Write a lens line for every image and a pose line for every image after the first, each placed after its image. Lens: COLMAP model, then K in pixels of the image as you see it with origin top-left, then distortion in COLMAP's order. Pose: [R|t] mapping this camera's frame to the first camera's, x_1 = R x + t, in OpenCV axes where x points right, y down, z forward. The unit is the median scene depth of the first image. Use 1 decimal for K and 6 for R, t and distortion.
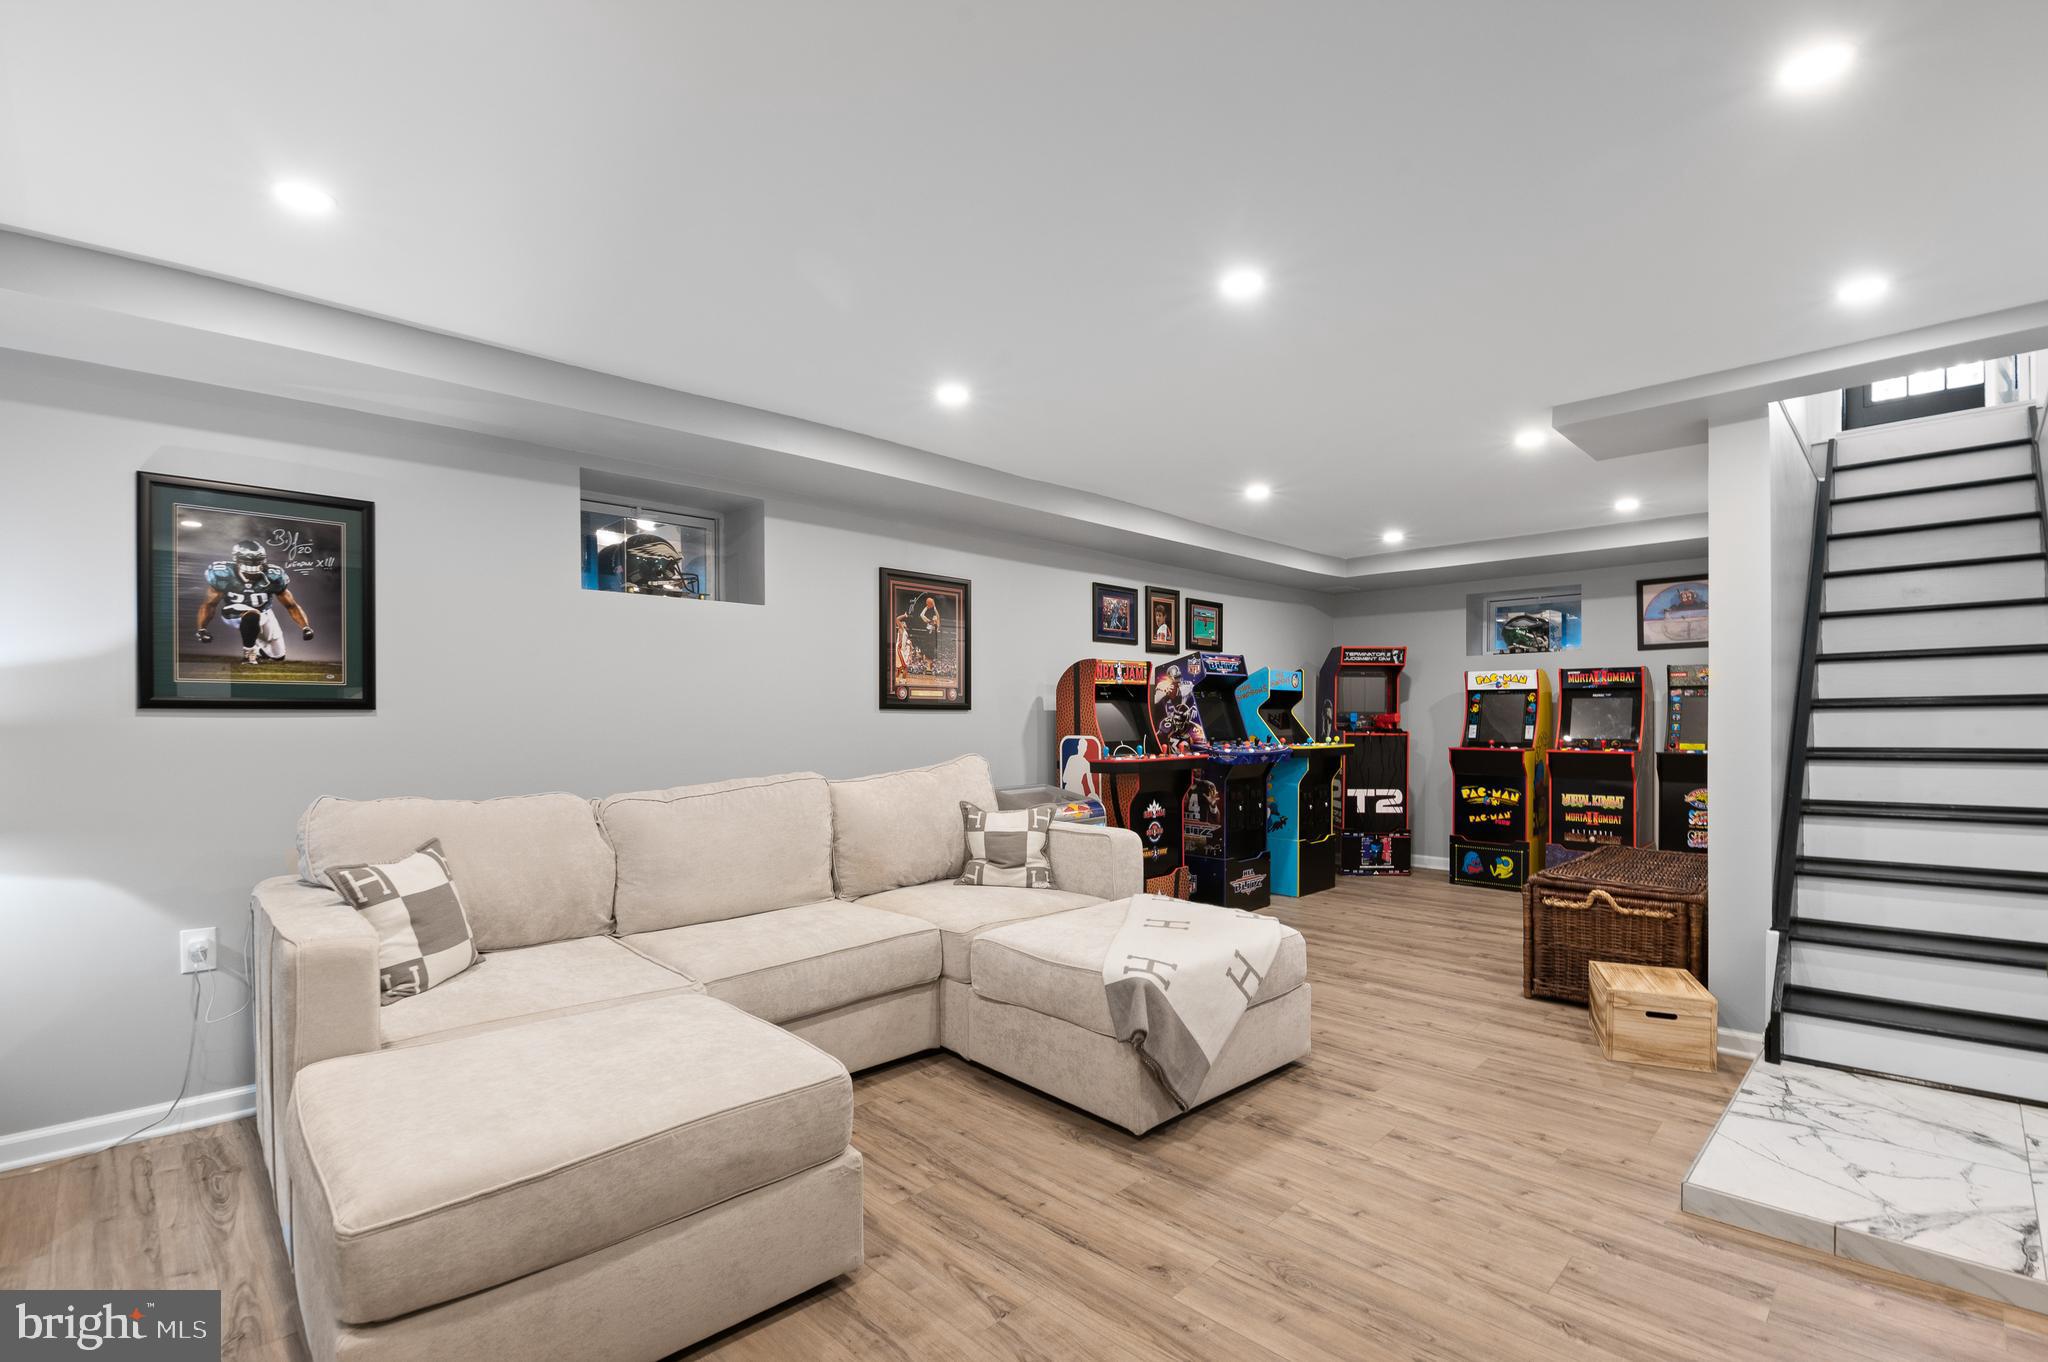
lens RADIAL K [[918.8, 0, 1004.6], [0, 918.8, 707.9], [0, 0, 1]] dist [-0.022505, -0.000458]
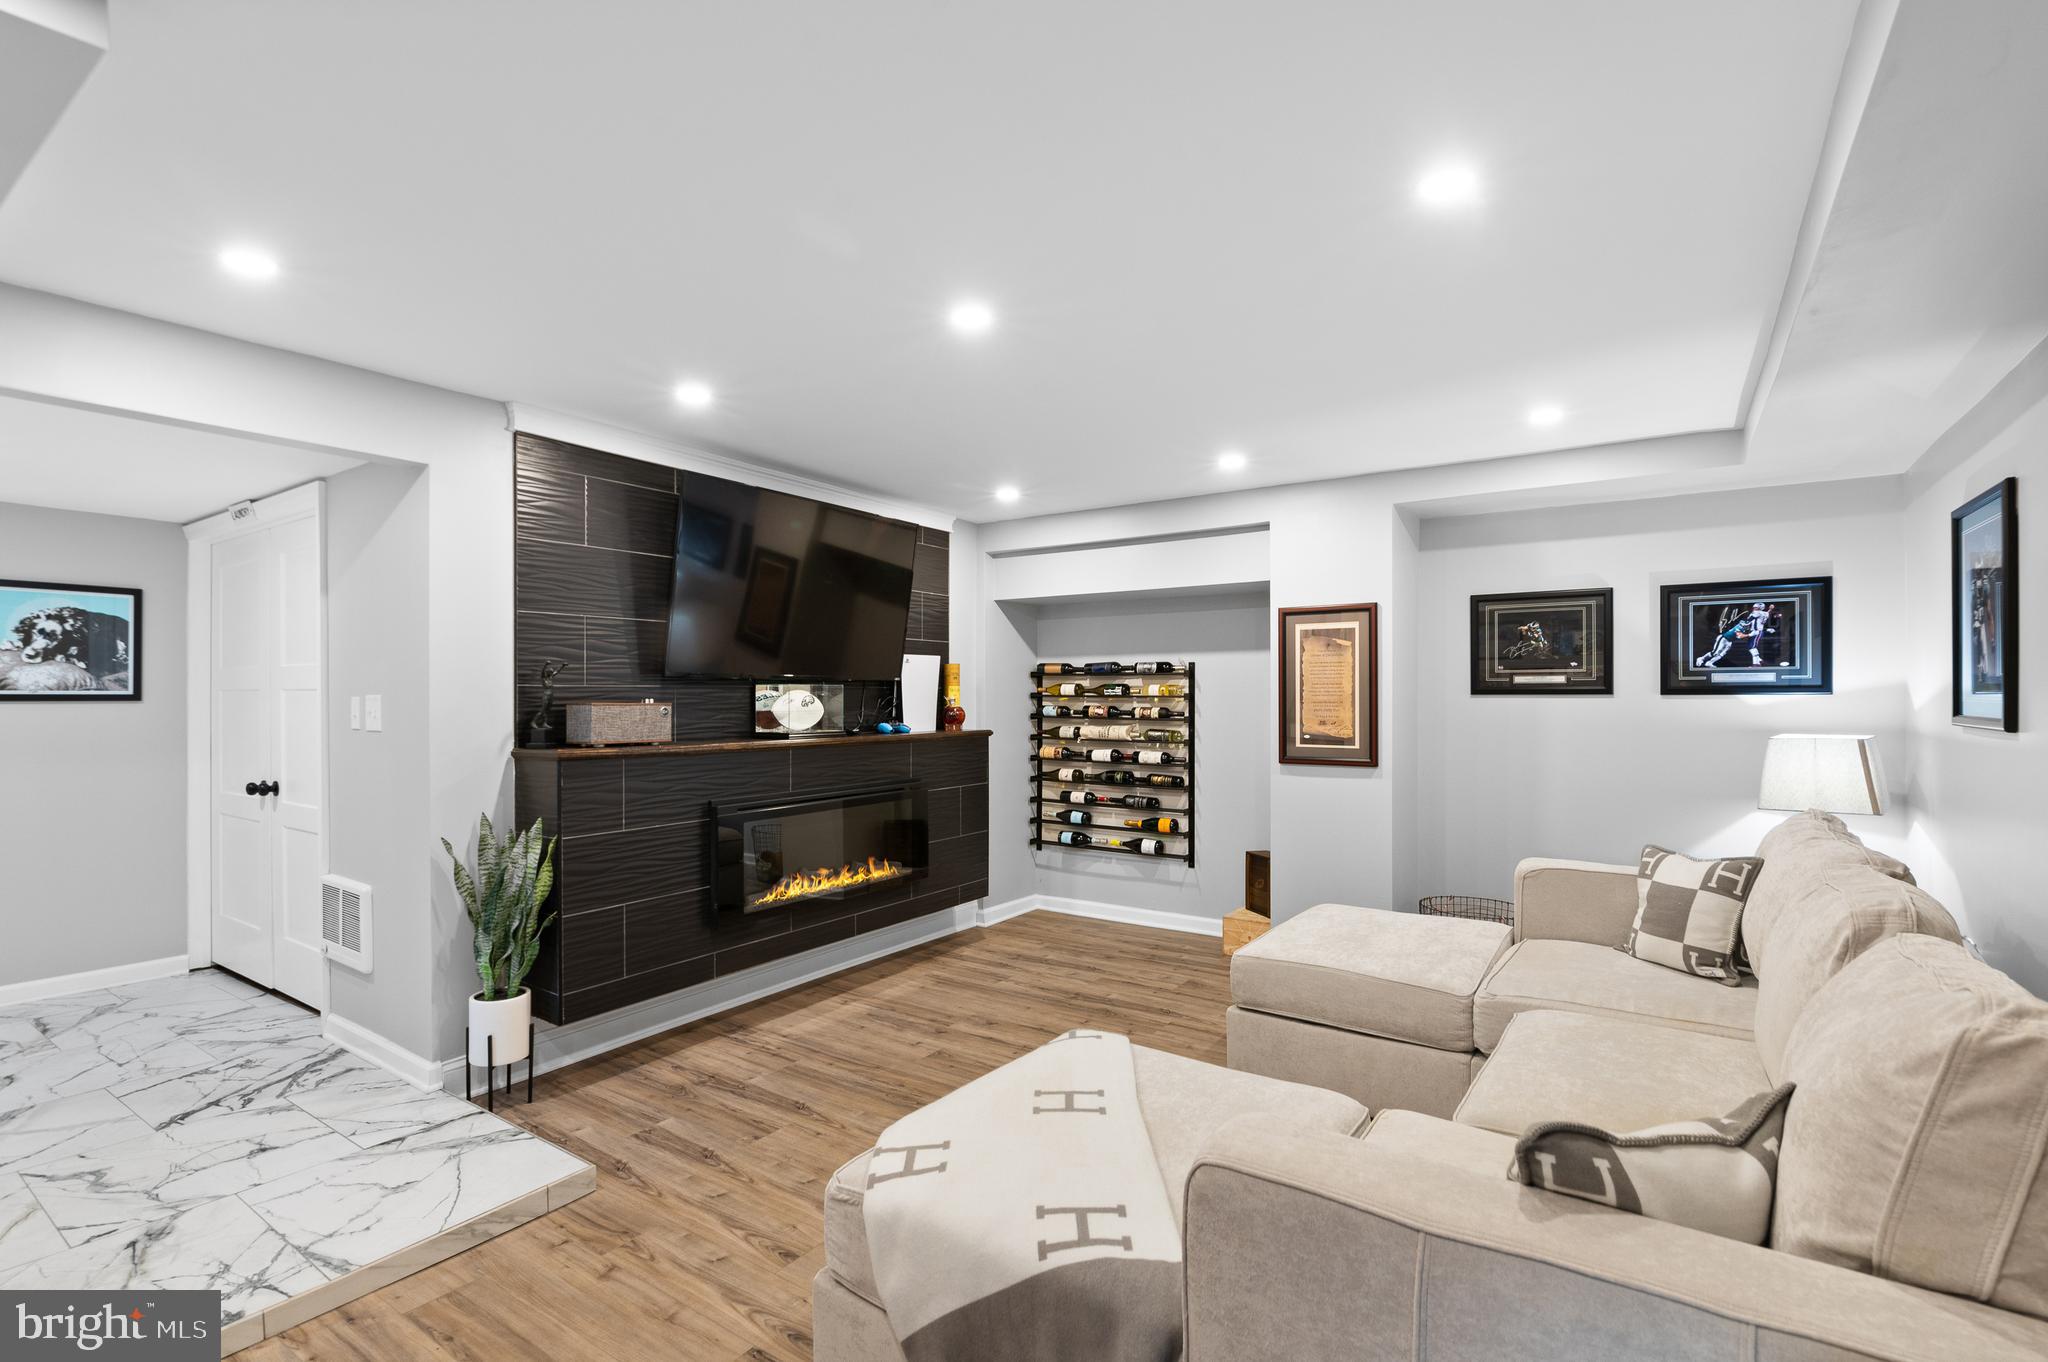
lens RADIAL K [[944.5, 0, 1021.2], [0, 944.5, 699.8], [0, 0, 1]] dist [-0.013488, -0.000455]
pose [[-0.977763, 0.009427, -0.209501, 0.175710], [0.009659, 0.999953, -0.000083, -0.017054], [0.209490, -0.002104, -0.977808, 0.836146]]
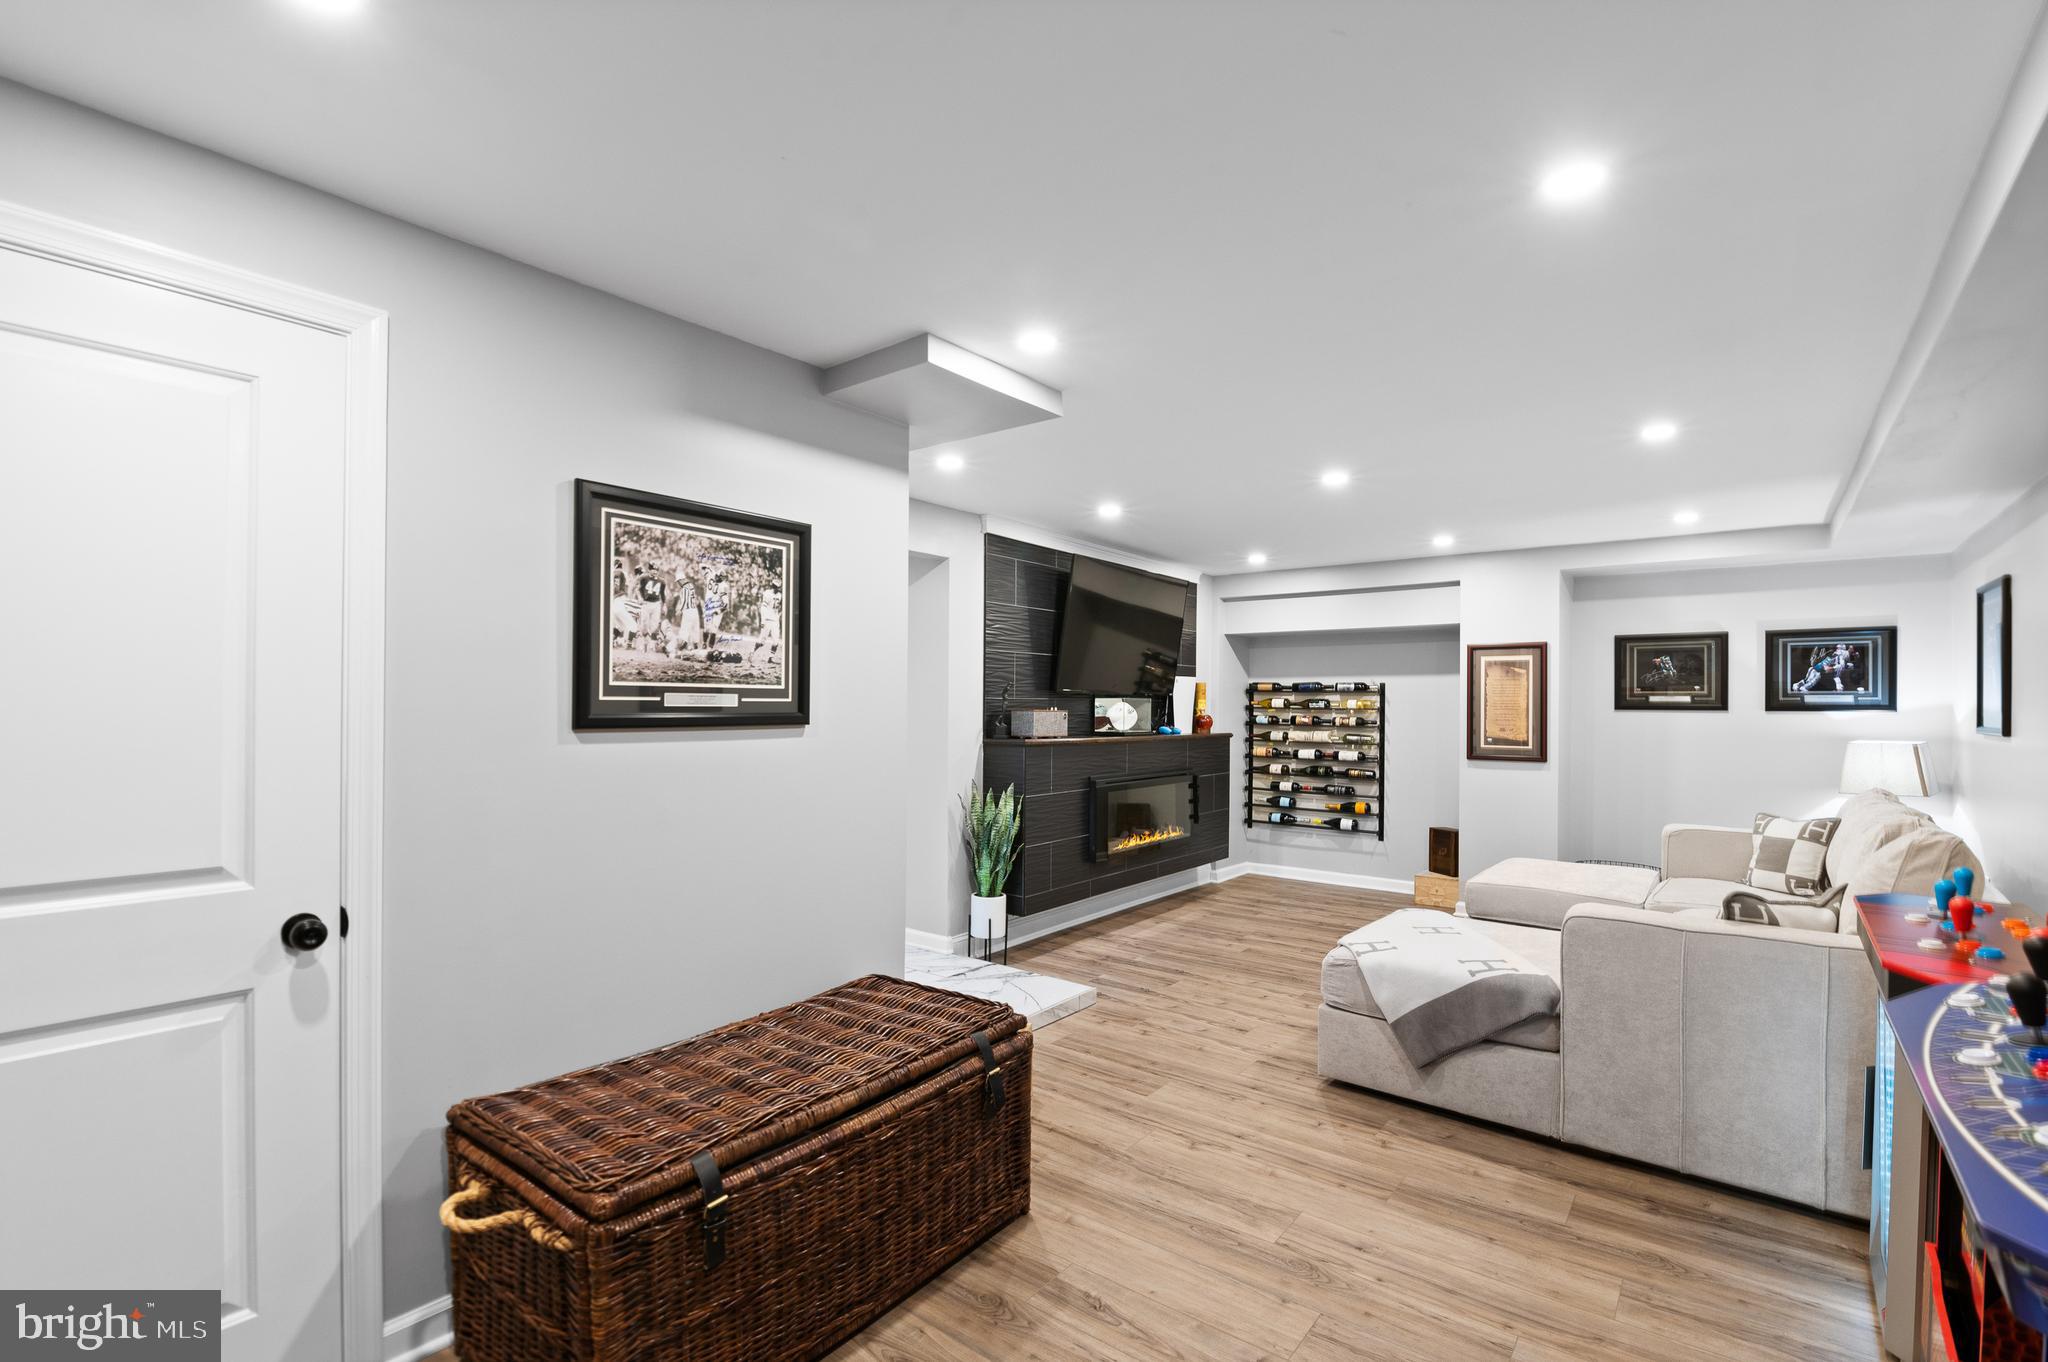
lens RADIAL K [[918.8, 0, 1004.6], [0, 918.8, 707.9], [0, 0, 1]] dist [-0.022505, -0.000458]
pose [[-0.992242, -0.000534, -0.124321, 0.436126], [-0.000020, 0.999991, -0.004137, -0.015888], [0.124322, -0.004103, -0.992233, 1.060196]]
